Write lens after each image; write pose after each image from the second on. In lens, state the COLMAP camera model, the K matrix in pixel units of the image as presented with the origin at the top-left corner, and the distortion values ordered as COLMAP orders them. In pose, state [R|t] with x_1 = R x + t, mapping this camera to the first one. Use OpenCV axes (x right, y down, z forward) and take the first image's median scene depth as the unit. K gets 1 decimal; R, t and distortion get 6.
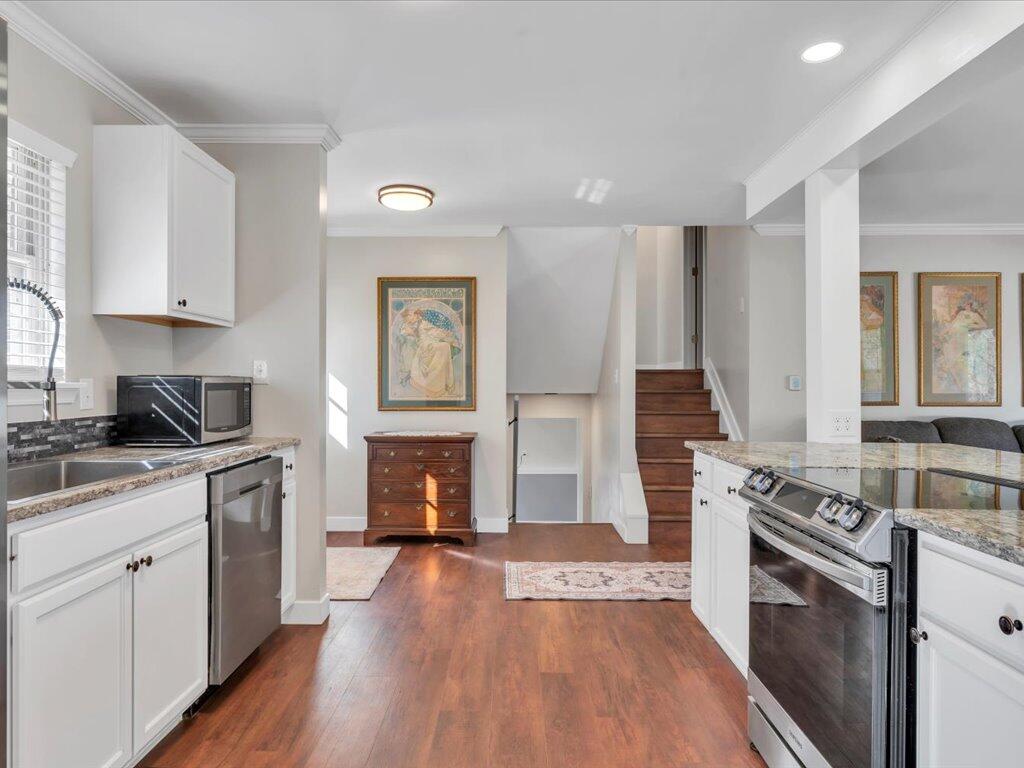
lens RADIAL K [[638.6, 0, 508.5], [0, 638.6, 385.5], [0, 0, 1]] dist [-0.000855, 0.003193]
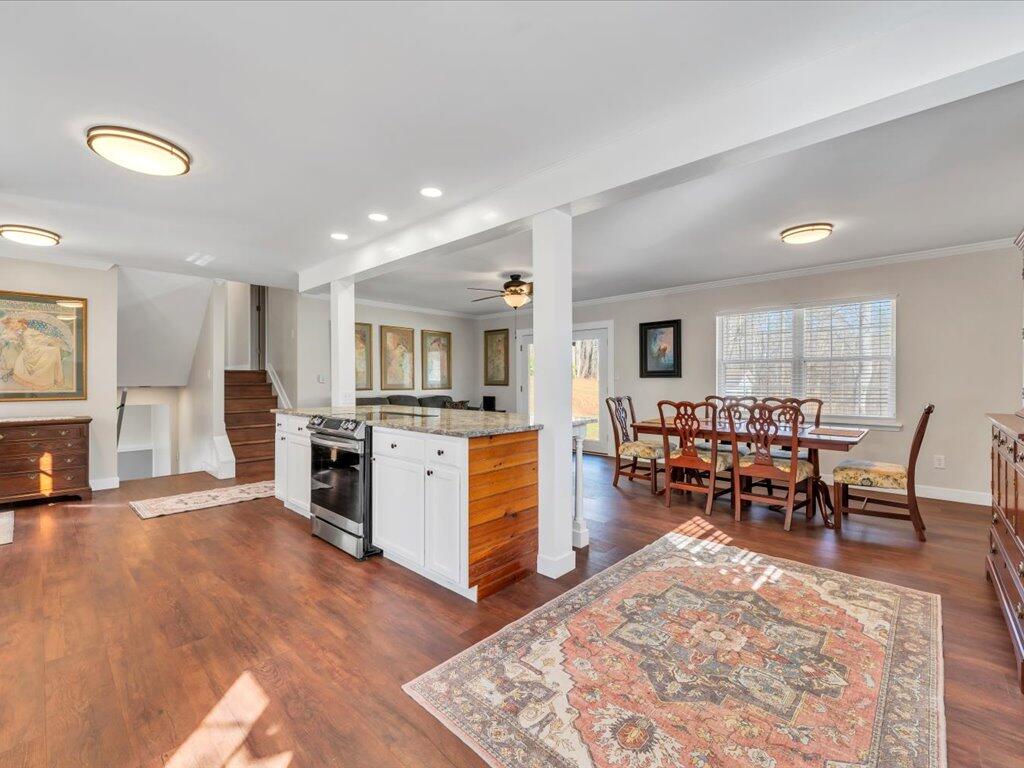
lens RADIAL K [[441.4, 0, 505.6], [0, 441.4, 381.3], [0, 0, 1]] dist [-0.000971, -0.000587]
pose [[0.672981, -0.002702, 0.739655, -0.152342], [0.001319, 0.999996, 0.002453, 0.000489], [-0.739659, -0.000676, 0.672982, -0.274868]]
